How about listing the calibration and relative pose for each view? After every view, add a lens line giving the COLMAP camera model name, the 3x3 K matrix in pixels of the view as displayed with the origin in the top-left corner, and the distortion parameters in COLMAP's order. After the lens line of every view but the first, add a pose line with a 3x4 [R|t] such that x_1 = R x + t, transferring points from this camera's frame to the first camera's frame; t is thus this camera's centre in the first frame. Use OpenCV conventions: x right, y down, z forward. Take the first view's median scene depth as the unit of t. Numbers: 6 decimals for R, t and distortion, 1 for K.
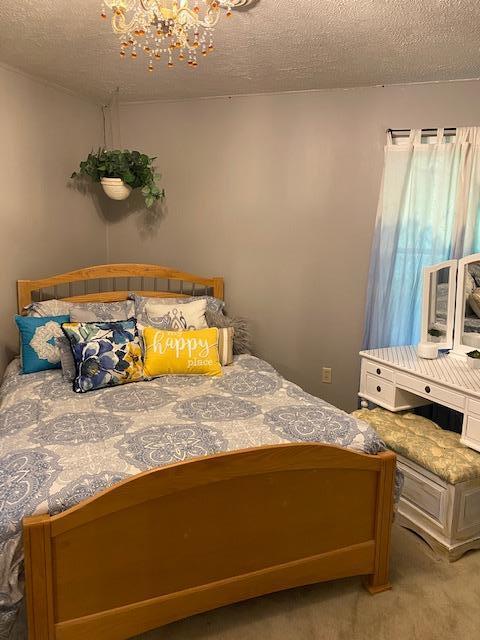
lens RADIAL K [[478.6, 0, 240.0], [0, 478.6, 320.0], [0, 0, 1]] dist [0.065083, -0.130155]
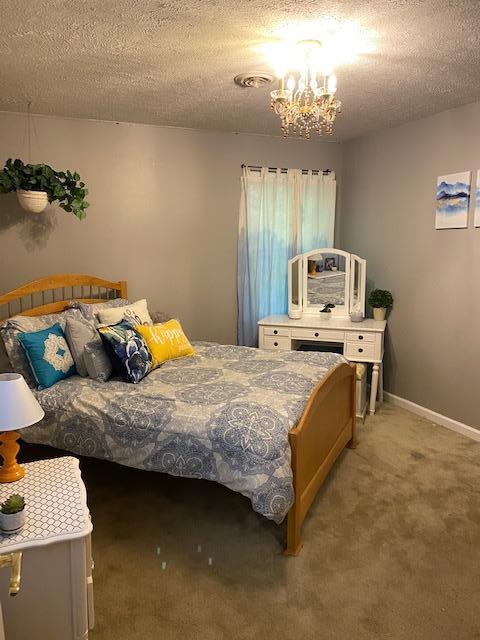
lens RADIAL K [[478.6, 0, 240.0], [0, 478.6, 320.0], [0, 0, 1]] dist [0.065083, -0.130155]
pose [[0.743734, -0.142778, 0.653050, -0.706118], [0.145126, 0.988111, 0.050754, -0.018951], [-0.652532, 0.057027, 0.755612, -0.034332]]
